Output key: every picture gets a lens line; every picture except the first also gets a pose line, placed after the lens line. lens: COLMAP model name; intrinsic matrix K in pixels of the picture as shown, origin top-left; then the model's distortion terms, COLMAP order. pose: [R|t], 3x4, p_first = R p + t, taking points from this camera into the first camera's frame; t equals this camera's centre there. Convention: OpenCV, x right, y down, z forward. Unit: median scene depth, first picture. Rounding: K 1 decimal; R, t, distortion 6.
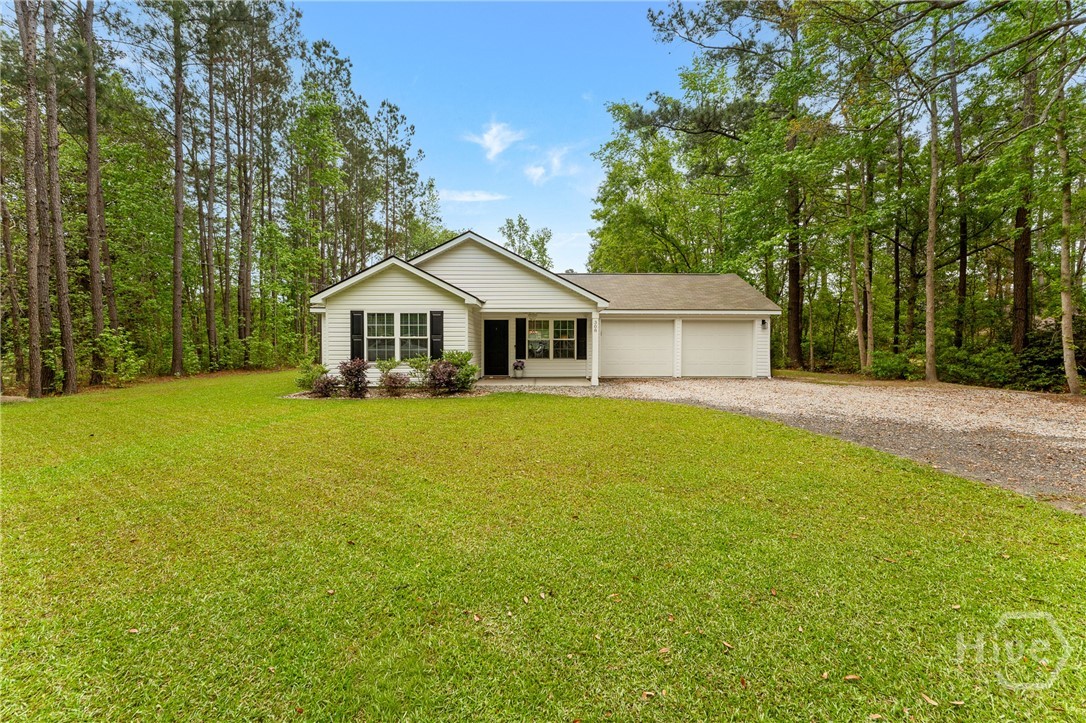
lens RADIAL K [[441.2, 0, 544.6], [0, 441.2, 340.7], [0, 0, 1]] dist [-0.002363, -0.000049]
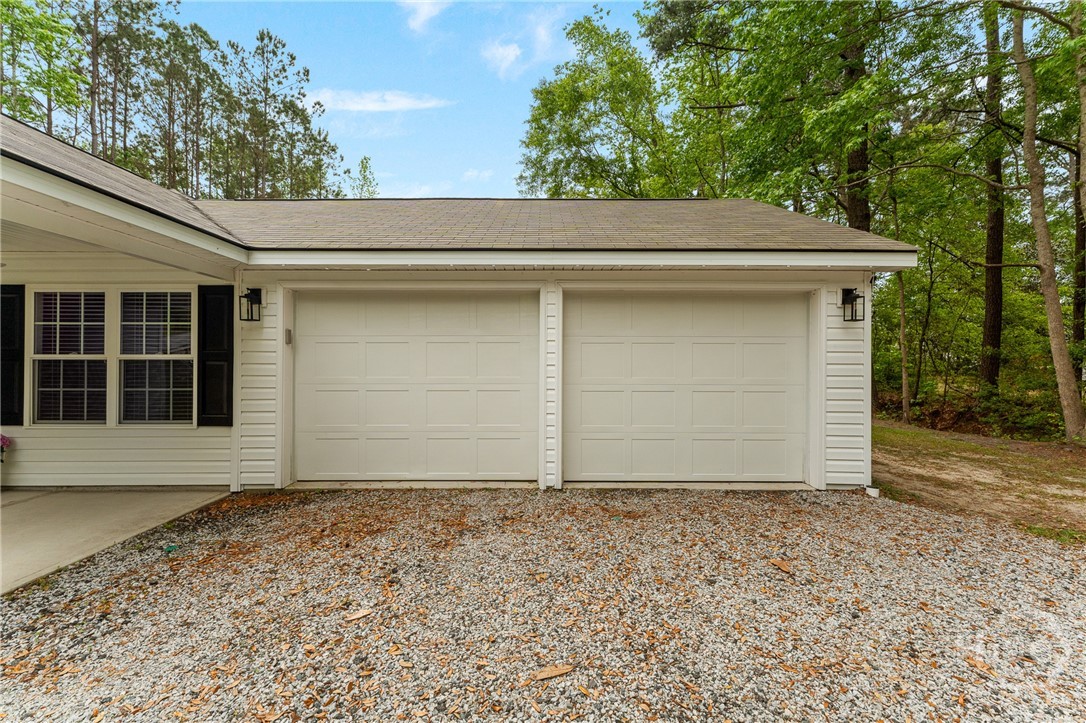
lens RADIAL K [[446.3, 0, 527.6], [0, 446.3, 358.4], [0, 0, 1]] dist [0.015833, -0.000012]
pose [[0.999066, 0.000760, -0.043201, 0.301791], [-0.000595, 0.999992, 0.003849, -0.003605], [0.043203, -0.003820, 0.999059, 0.709610]]
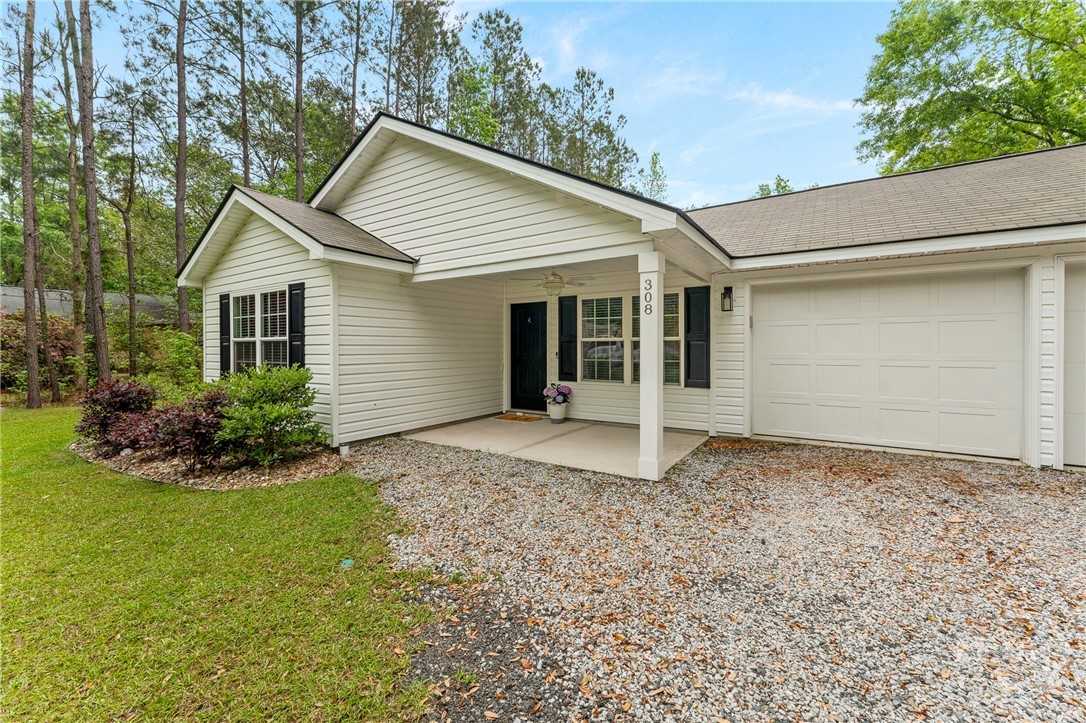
lens RADIAL K [[446.0, 0, 539.8], [0, 446.0, 348.0], [0, 0, 1]] dist [-0.000037, 0.000301]
pose [[0.825579, -0.000235, -0.564287, 0.196667], [0.007186, 0.999923, 0.010097, 0.000388], [0.564241, -0.012391, 0.825517, 0.581427]]
